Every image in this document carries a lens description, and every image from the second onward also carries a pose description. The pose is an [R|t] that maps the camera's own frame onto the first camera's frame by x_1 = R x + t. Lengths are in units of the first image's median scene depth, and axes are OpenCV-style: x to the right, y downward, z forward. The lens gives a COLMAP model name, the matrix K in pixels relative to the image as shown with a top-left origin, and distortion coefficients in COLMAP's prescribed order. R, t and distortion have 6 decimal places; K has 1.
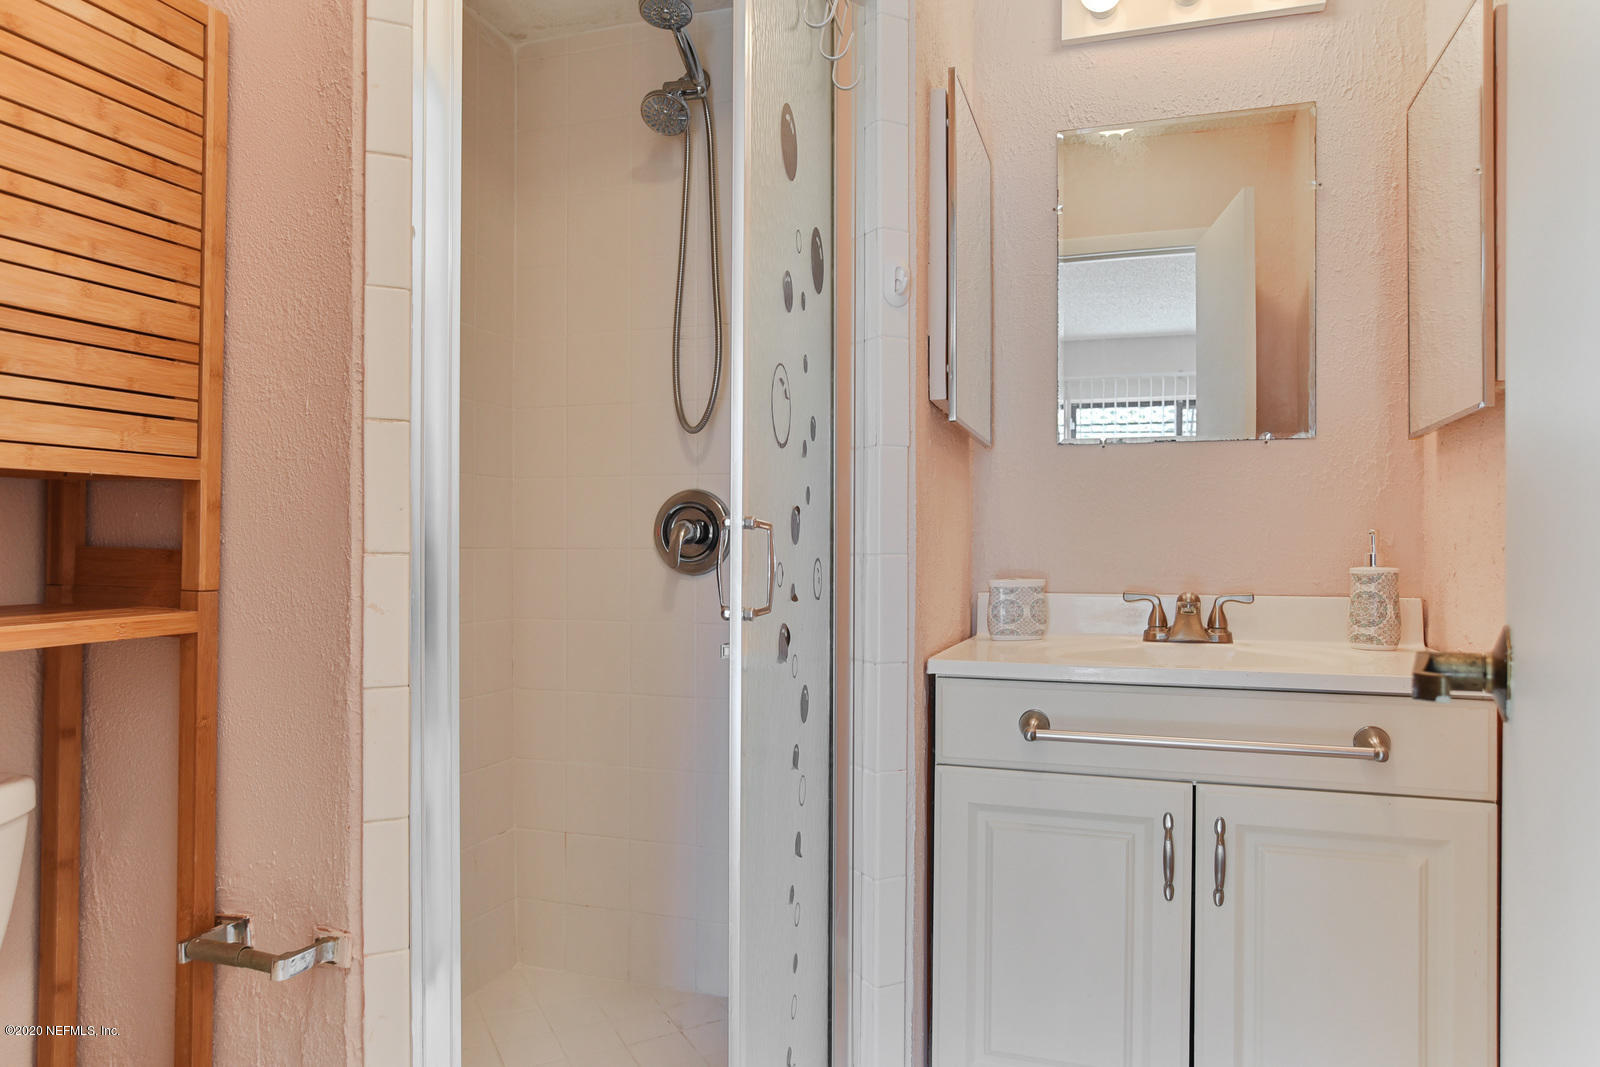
lens RADIAL K [[1077.0, 0, 798.8], [0, 1077.0, 540.4], [0, 0, 1]] dist [-0.000271, 0.000241]
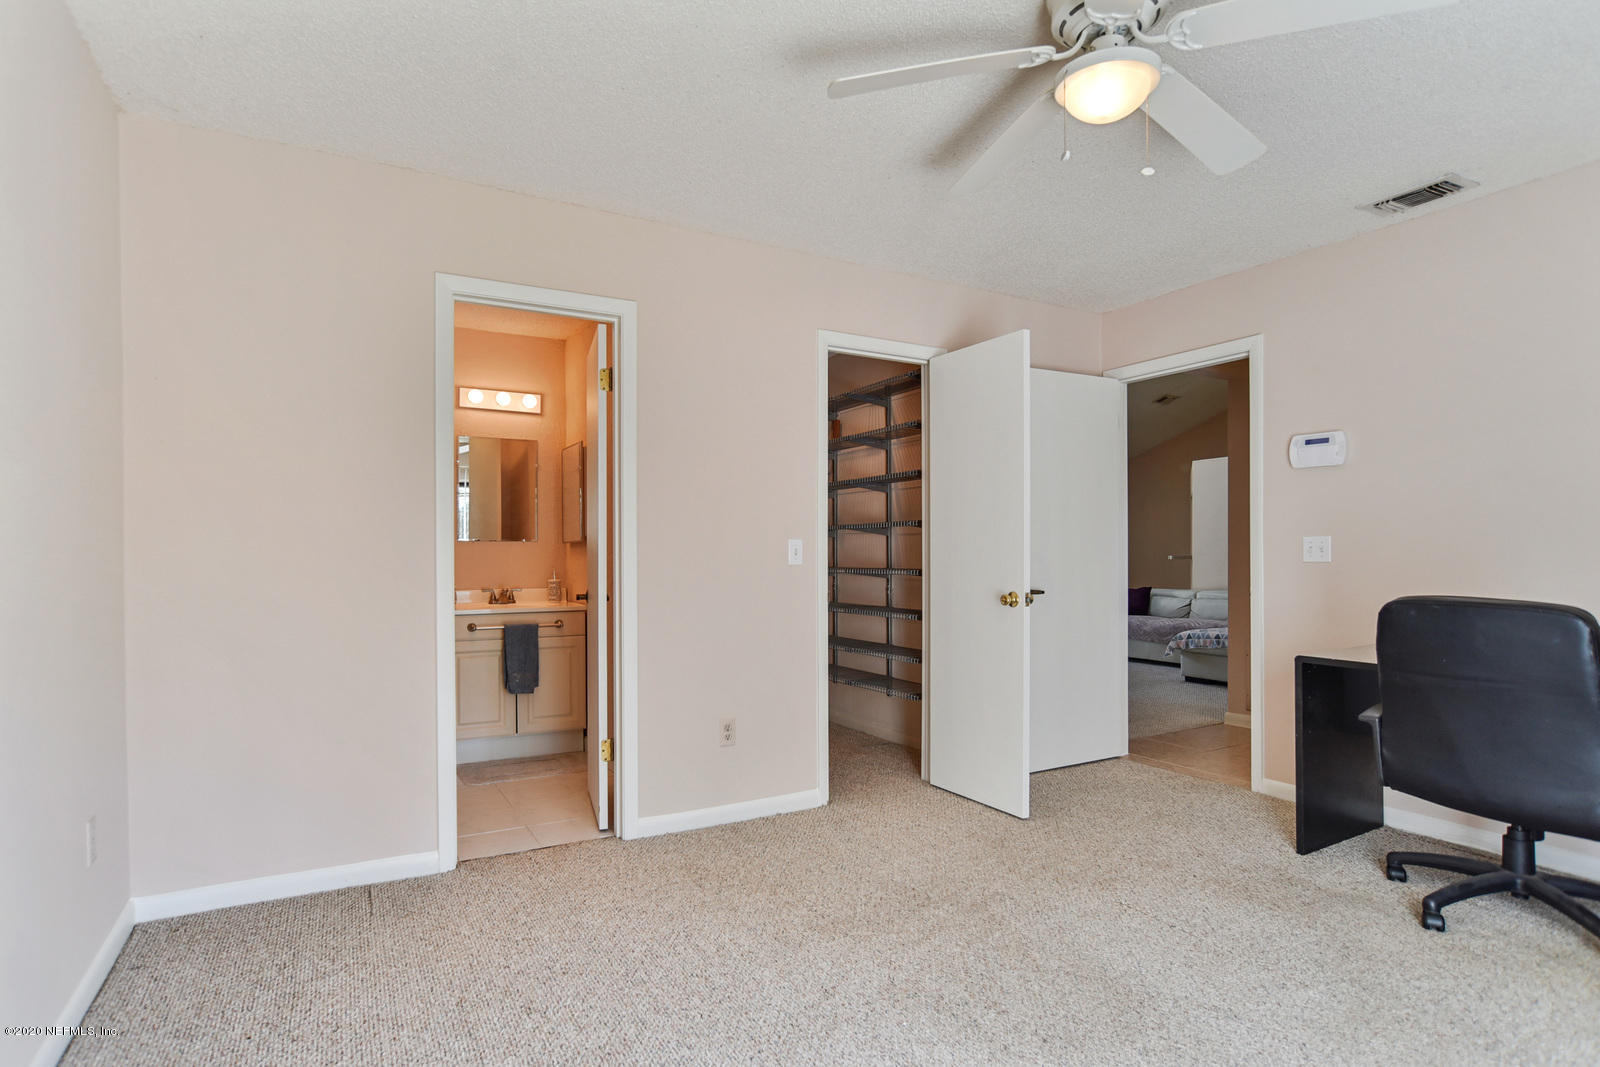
lens RADIAL K [[812.3, 0, 792.0], [0, 812.3, 542.6], [0, 0, 1]] dist [-0.007450, 0.000674]
pose [[0.673024, 0.004523, 0.739607, -0.898549], [0.000385, 0.999979, -0.006465, -0.077079], [-0.739621, 0.004636, 0.673008, -1.355264]]
